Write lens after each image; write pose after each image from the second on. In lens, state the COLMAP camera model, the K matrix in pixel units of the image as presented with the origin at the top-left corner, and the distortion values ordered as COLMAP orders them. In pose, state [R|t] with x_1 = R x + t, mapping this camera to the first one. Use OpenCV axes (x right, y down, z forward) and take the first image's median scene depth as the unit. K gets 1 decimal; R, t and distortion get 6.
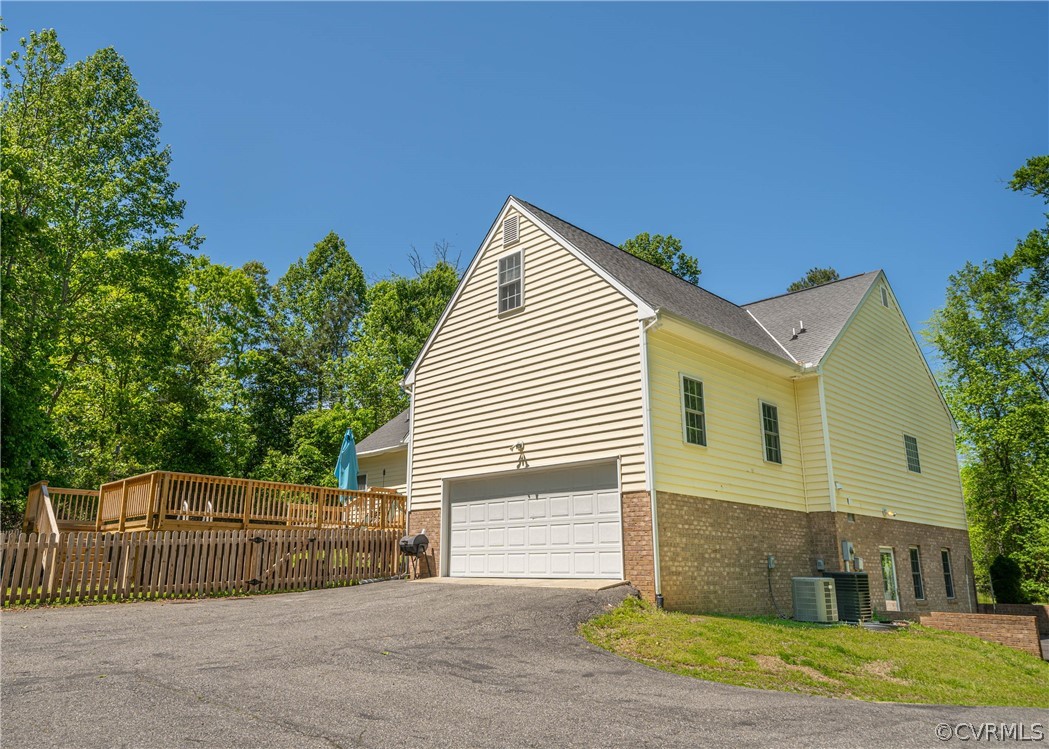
lens RADIAL K [[722.3, 0, 524.5], [0, 722.3, 374.5], [0, 0, 1]] dist [0.024236, 0.000706]
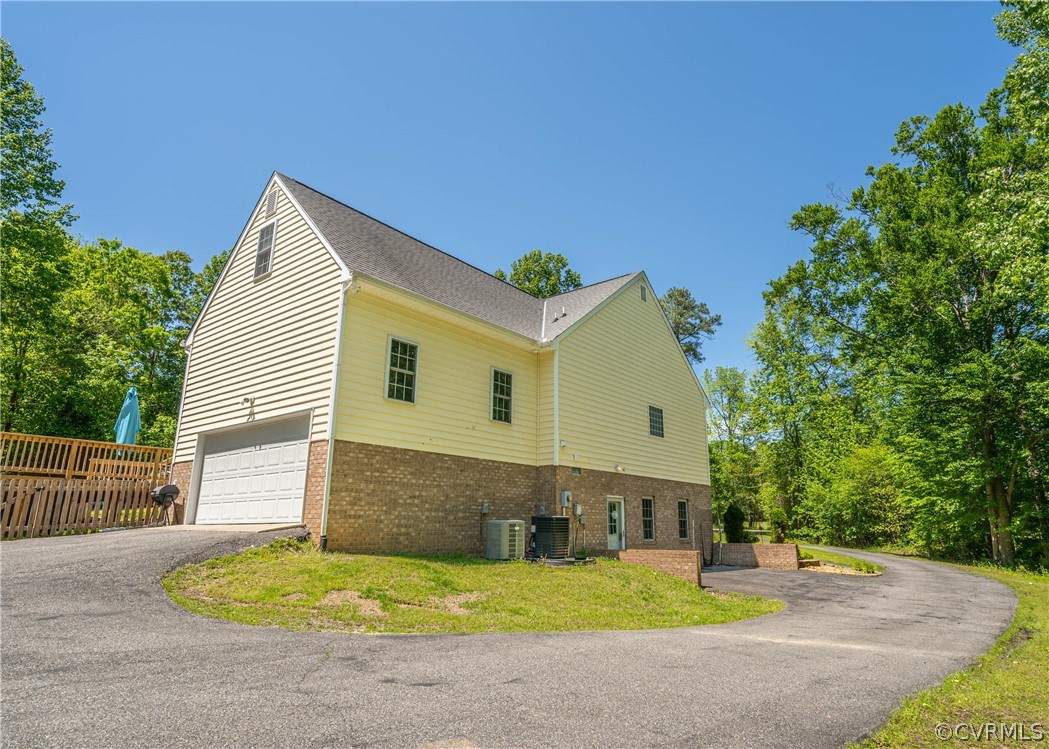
lens RADIAL K [[590.7, 0, 529.0], [0, 590.7, 367.1], [0, 0, 1]] dist [0.018211, 0.000559]
pose [[0.988967, 0.032004, 0.144637, 0.247189], [-0.032740, 0.999460, 0.002714, 0.030904], [-0.144472, -0.007419, 0.989481, 0.069242]]
